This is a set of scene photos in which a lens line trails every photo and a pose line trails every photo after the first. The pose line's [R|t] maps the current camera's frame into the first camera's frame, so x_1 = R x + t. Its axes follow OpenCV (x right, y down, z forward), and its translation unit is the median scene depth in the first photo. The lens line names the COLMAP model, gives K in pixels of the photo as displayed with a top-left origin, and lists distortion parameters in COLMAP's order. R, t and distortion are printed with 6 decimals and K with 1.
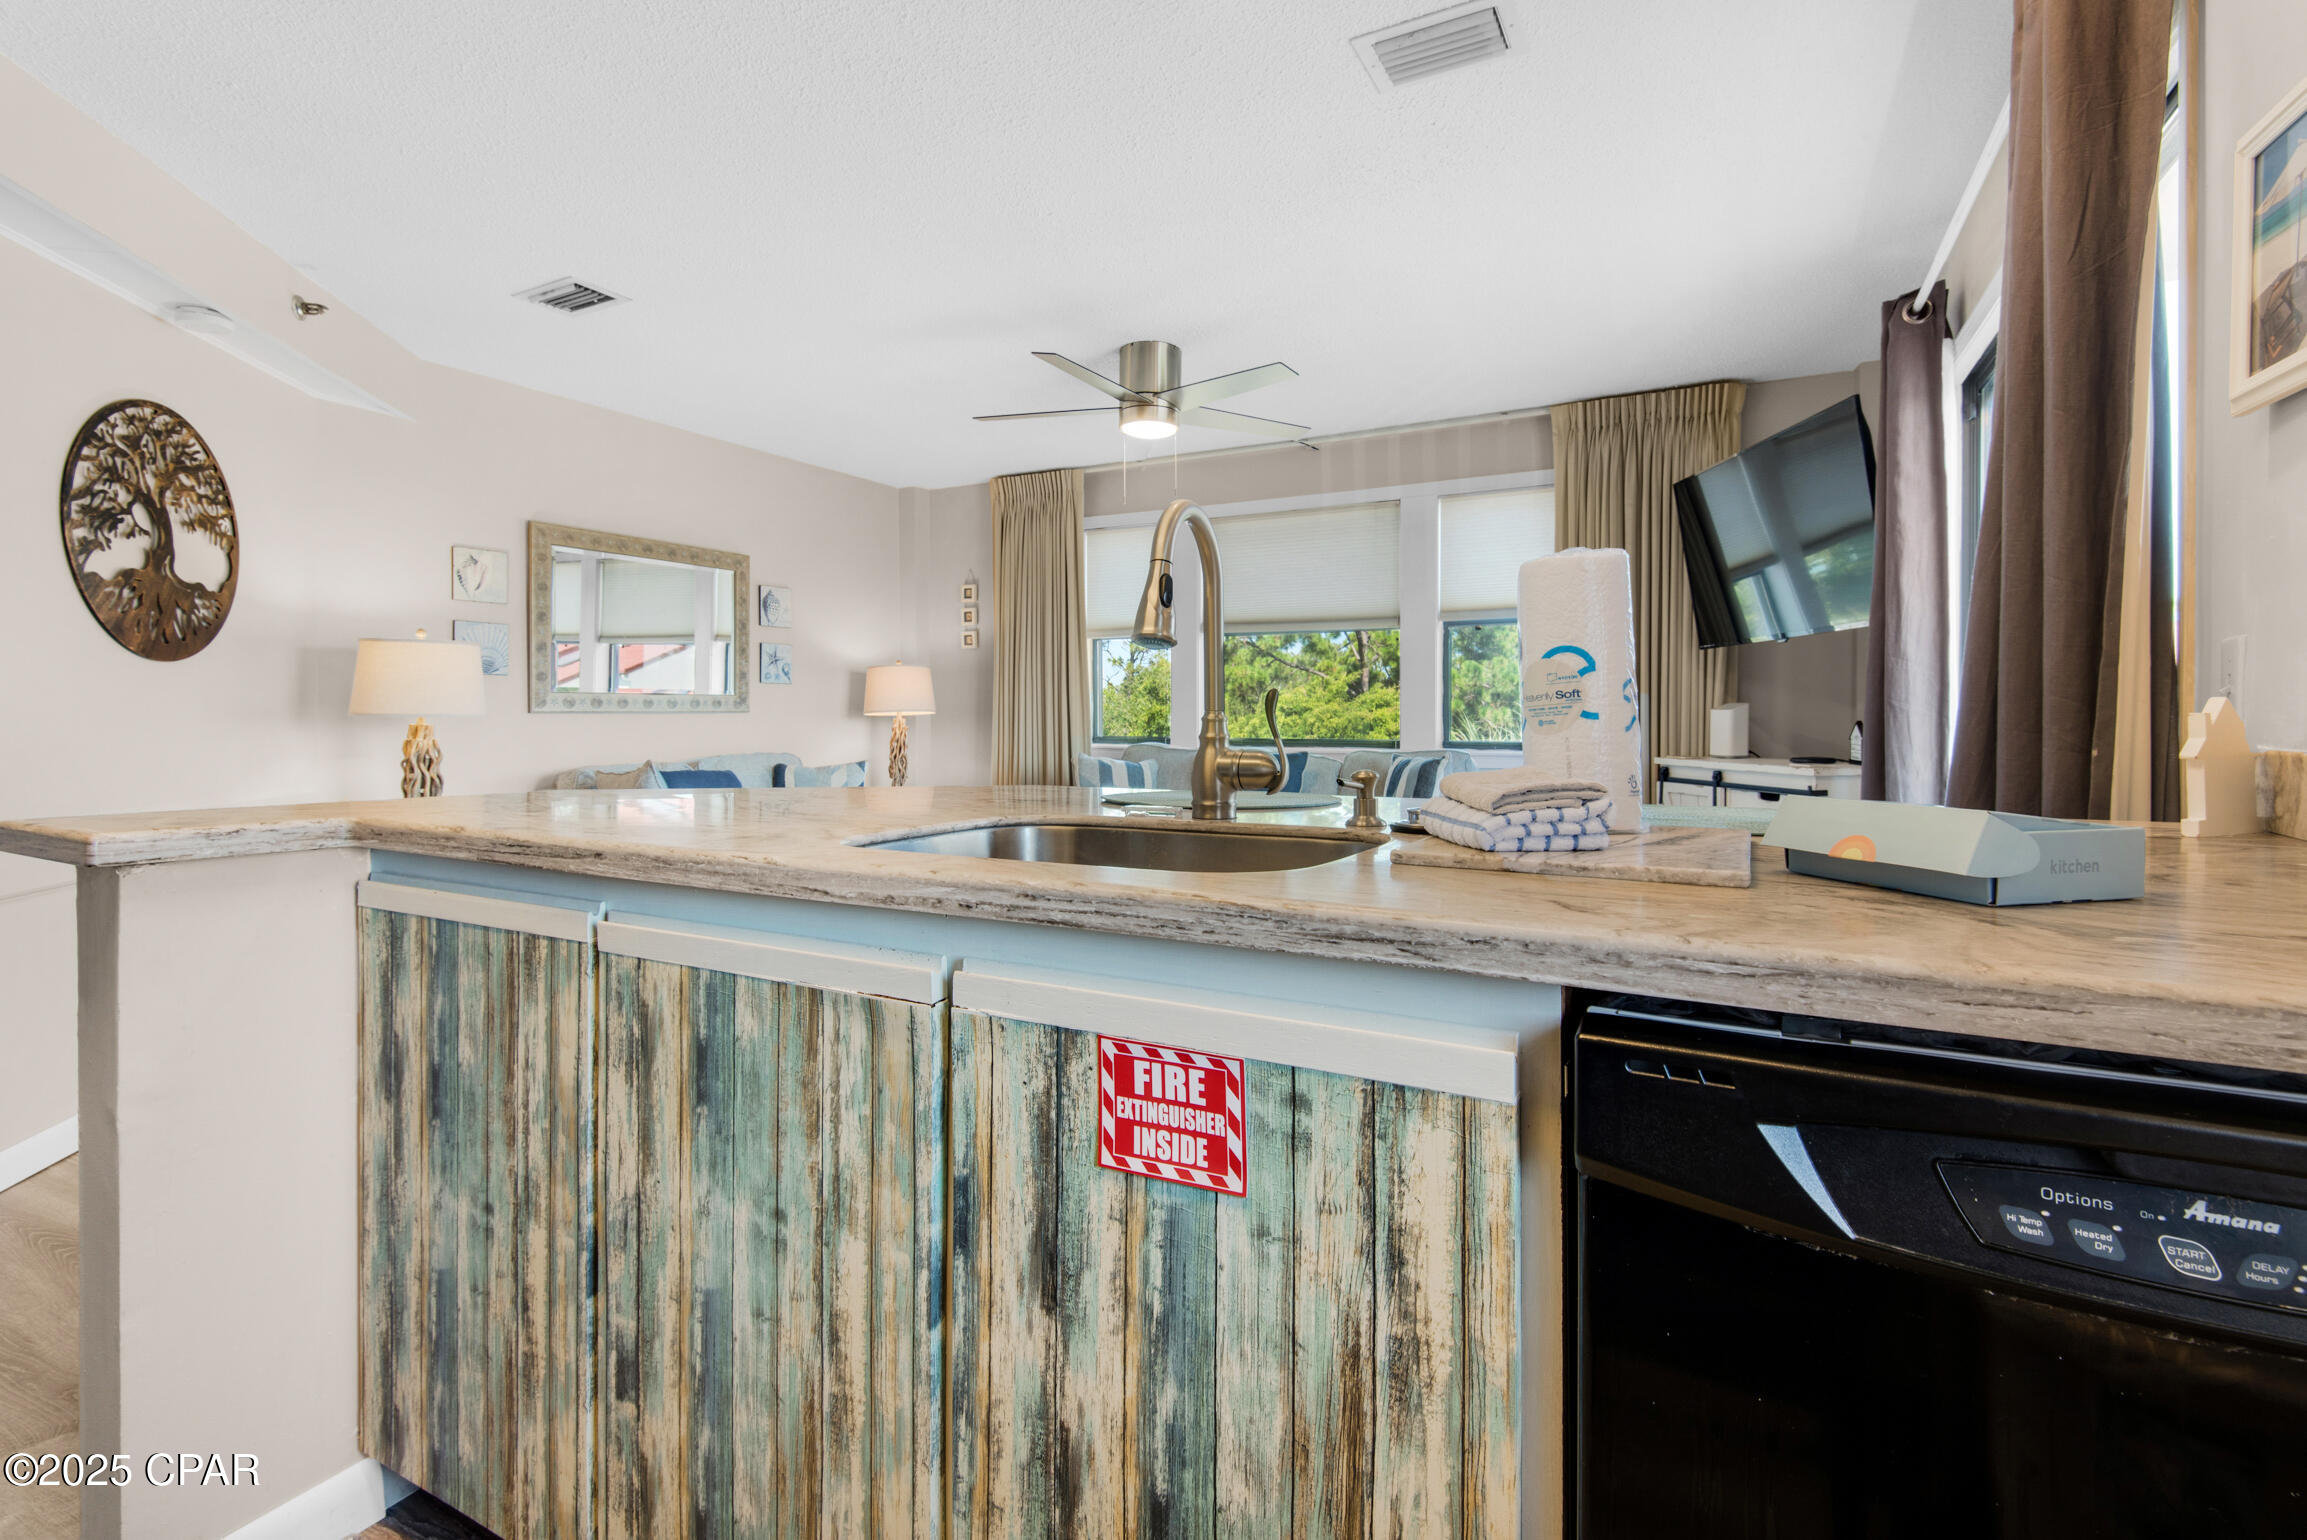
lens RADIAL K [[1064.5, 0, 1134.0], [0, 1064.5, 717.7], [0, 0, 1]] dist [0.012847, -0.000941]
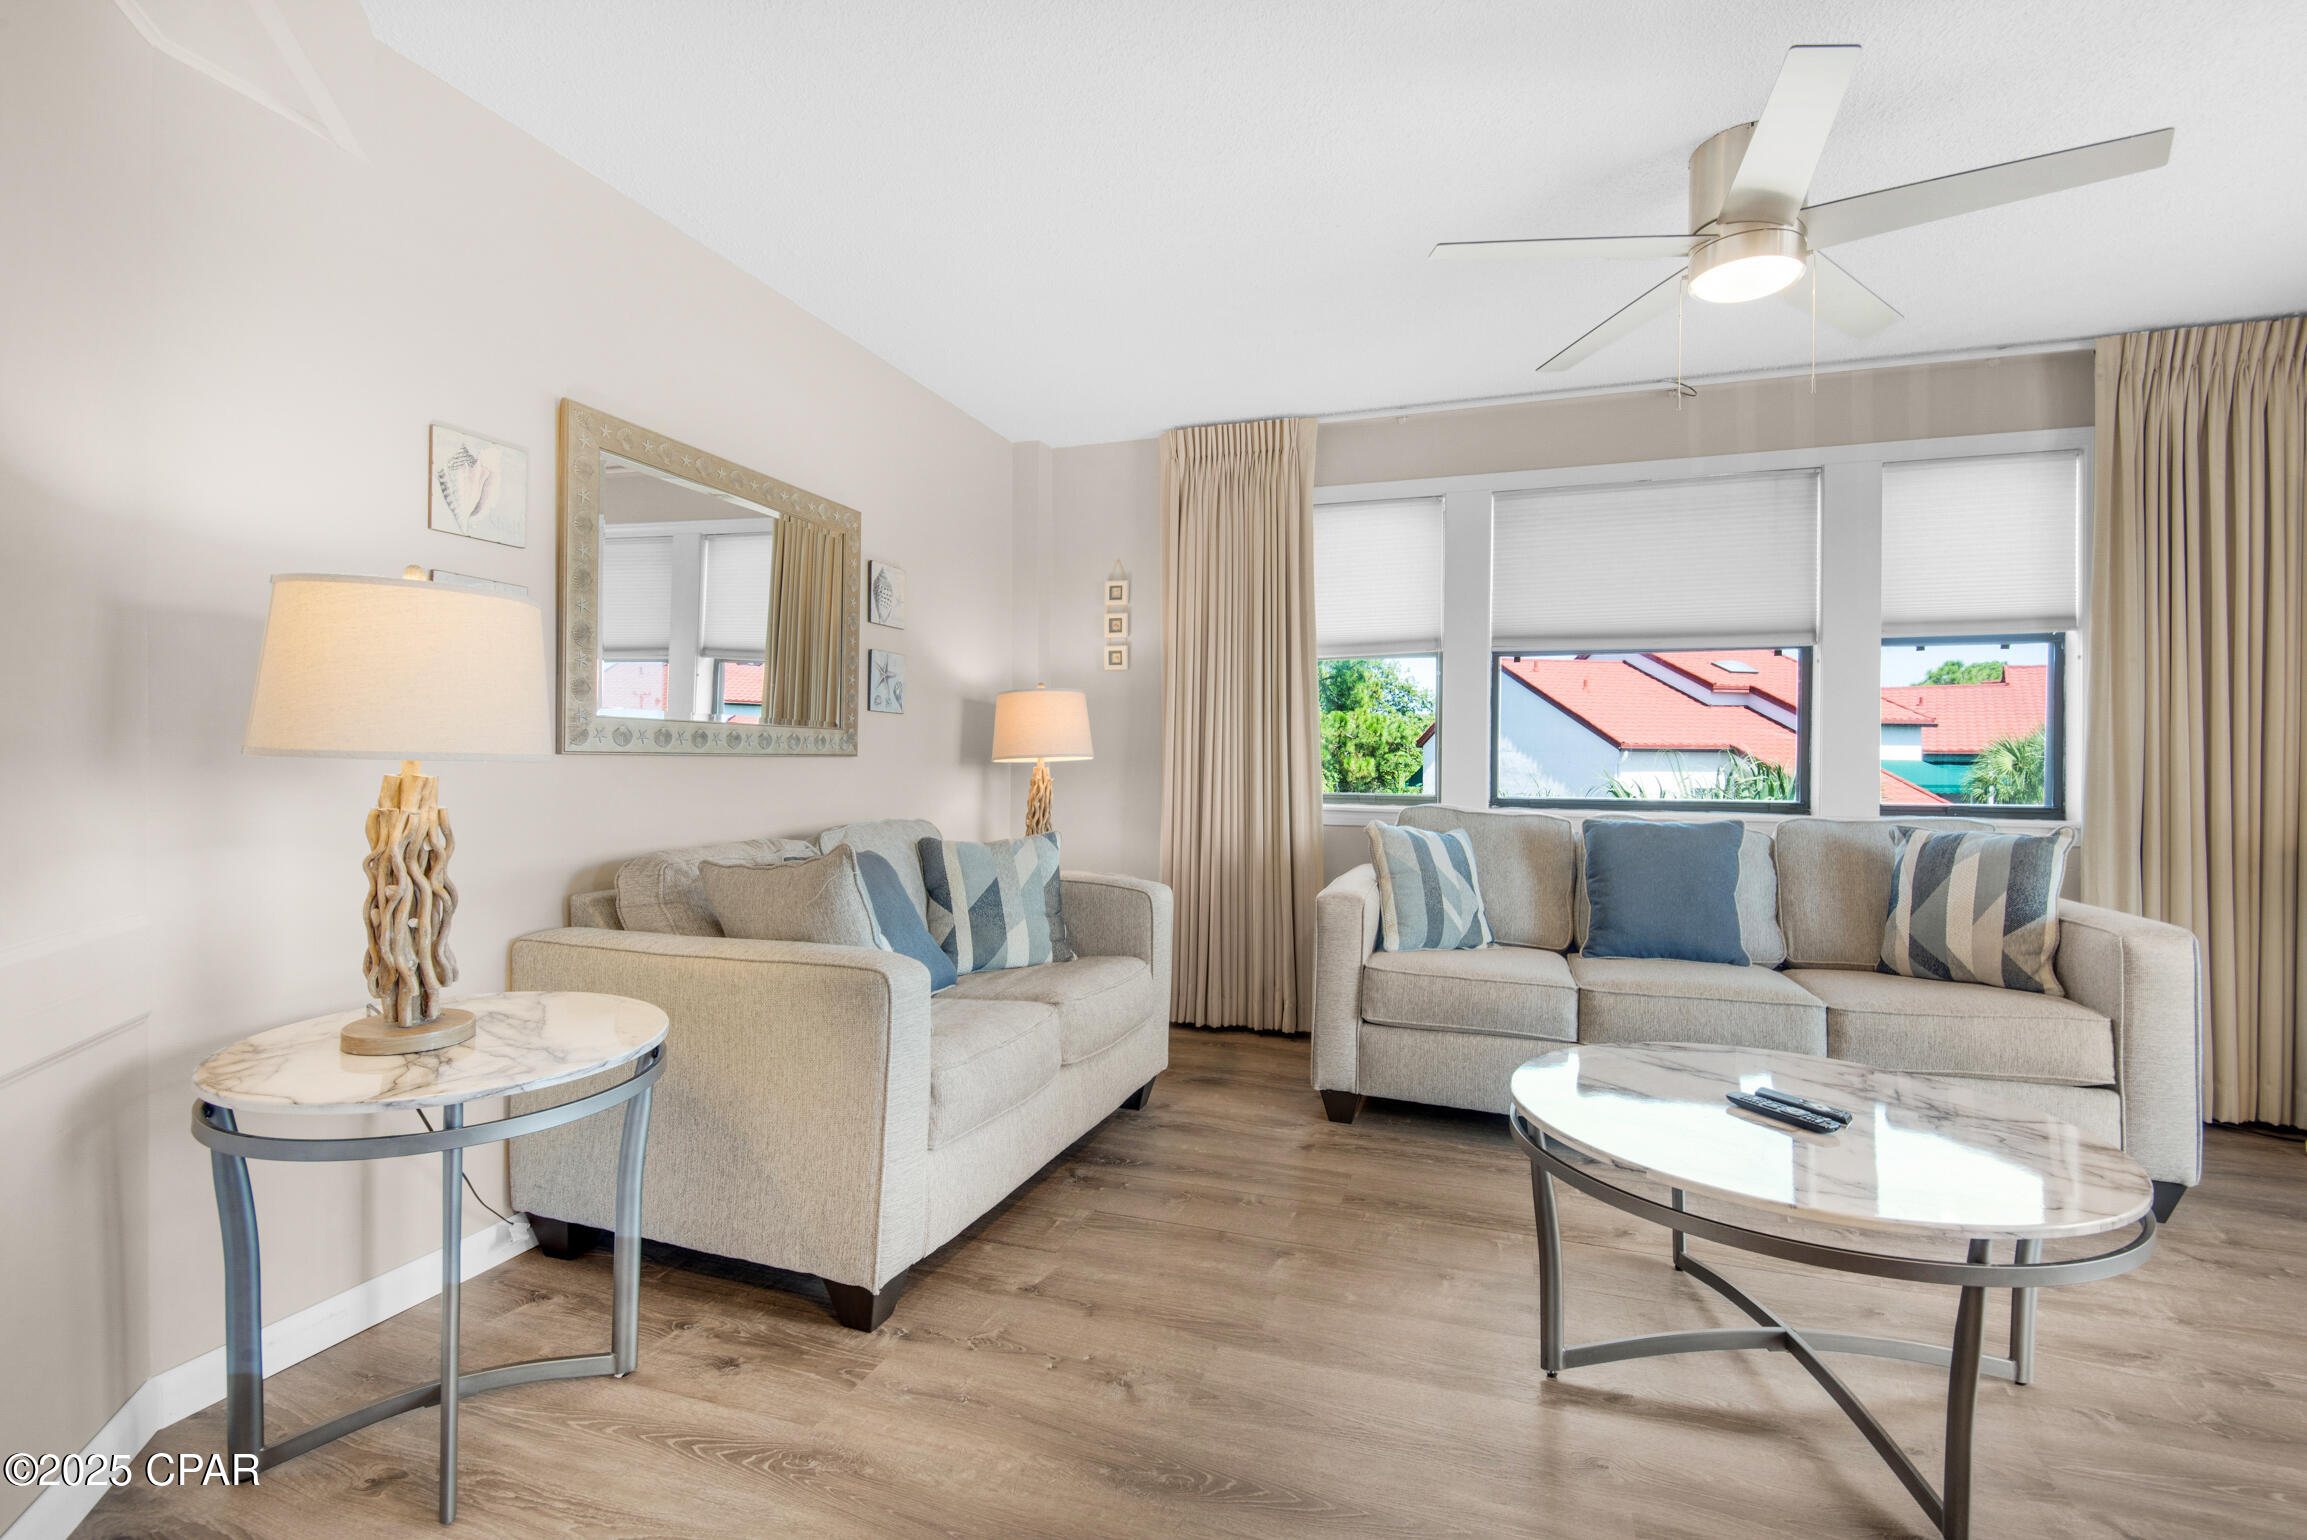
lens RADIAL K [[1064.5, 0, 1154.3], [0, 1064.5, 765.9], [0, 0, 1]] dist [0.012847, -0.000941]
pose [[0.985699, 0.006699, 0.168380, -0.309768], [-0.006746, 0.999977, -0.000295, -0.000170], [-0.168378, -0.000845, 0.985722, 0.356860]]
